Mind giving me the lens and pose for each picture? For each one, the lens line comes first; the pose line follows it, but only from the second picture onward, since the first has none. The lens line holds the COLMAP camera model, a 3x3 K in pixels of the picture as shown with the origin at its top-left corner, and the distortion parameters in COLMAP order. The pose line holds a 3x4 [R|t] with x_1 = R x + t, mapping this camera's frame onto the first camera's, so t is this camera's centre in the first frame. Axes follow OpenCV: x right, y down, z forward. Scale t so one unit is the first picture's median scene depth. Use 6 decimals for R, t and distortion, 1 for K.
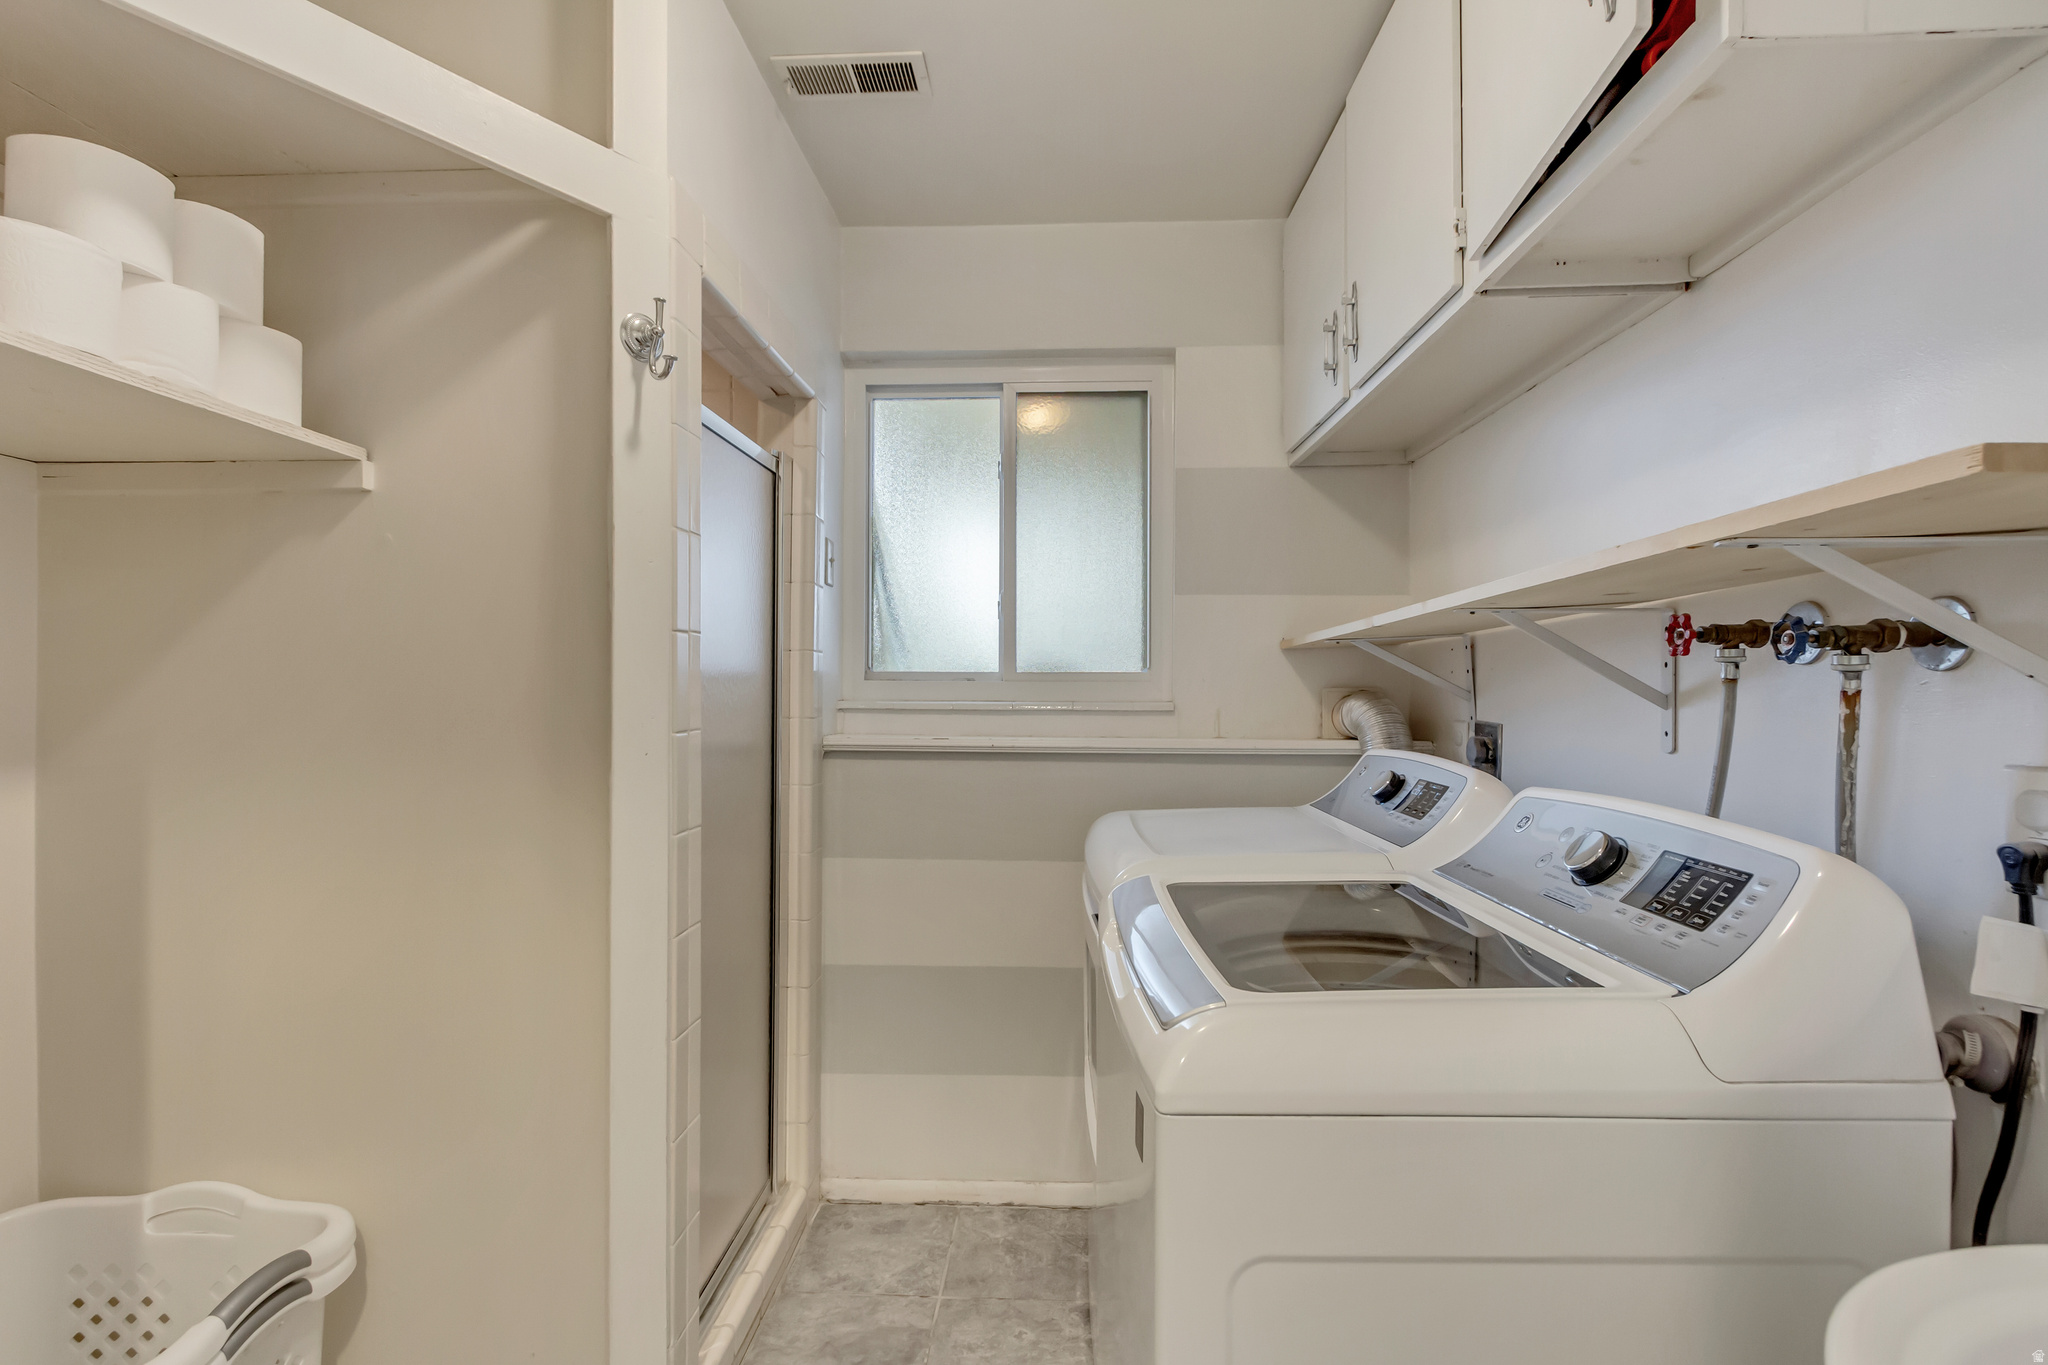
lens RADIAL K [[976.6, 0, 1024.0], [0, 976.6, 682.5], [0, 0, 1]] dist [0.013130, -0.000688]
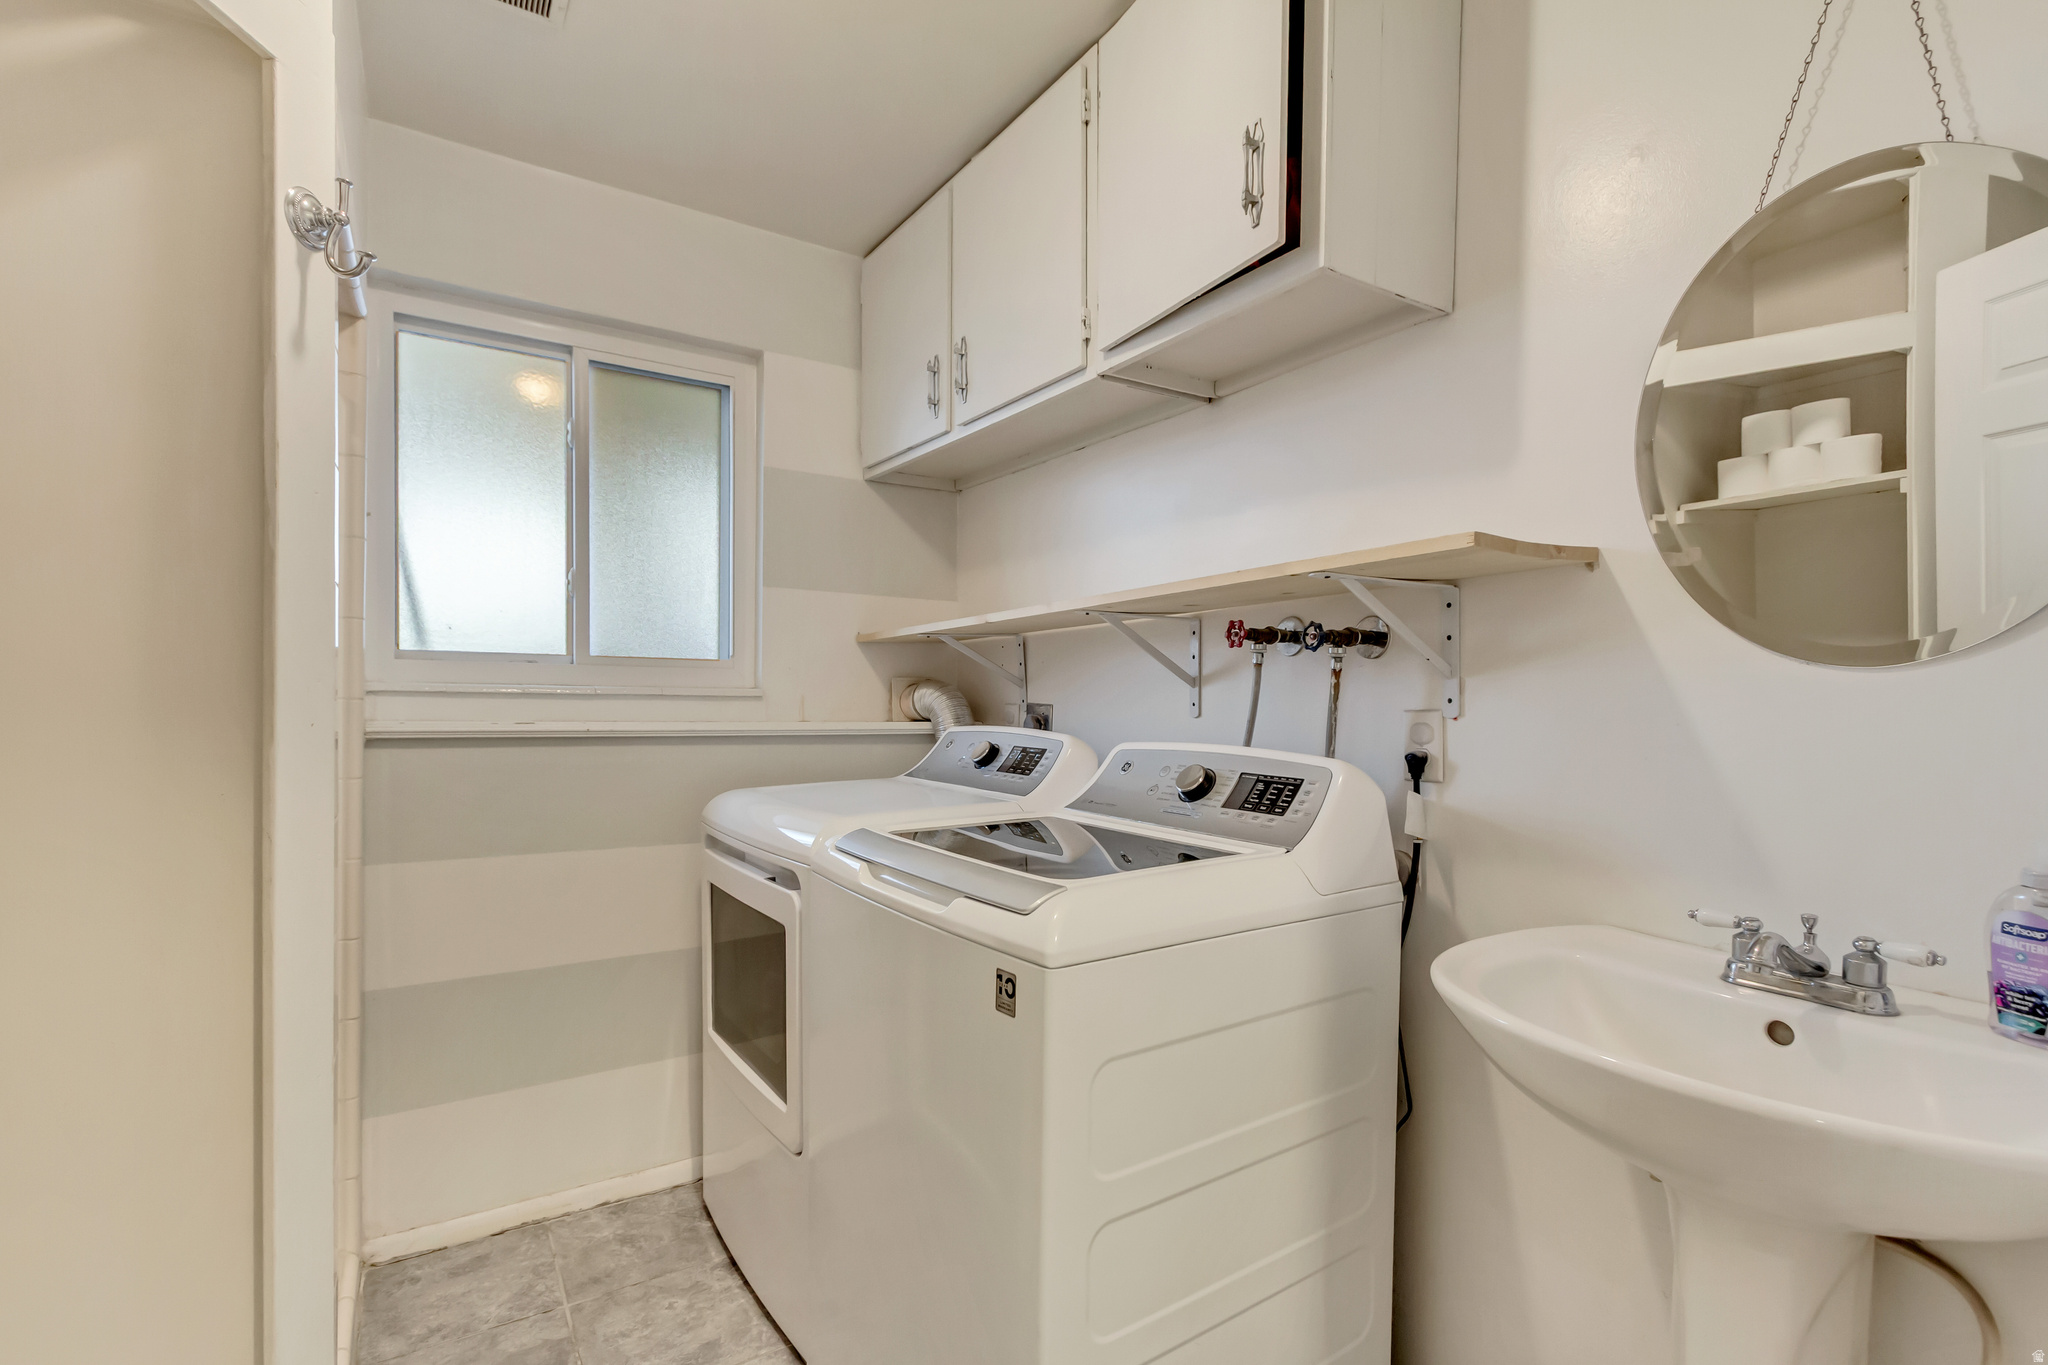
lens RADIAL K [[960.9, 0, 1025.6], [0, 960.9, 704.3], [0, 0, 1]] dist [0.025453, -0.009840]
pose [[0.813785, 0.004507, 0.581149, -0.273473], [-0.012245, 0.999881, 0.009392, 0.029762], [-0.581037, -0.014759, 0.813743, -0.015180]]
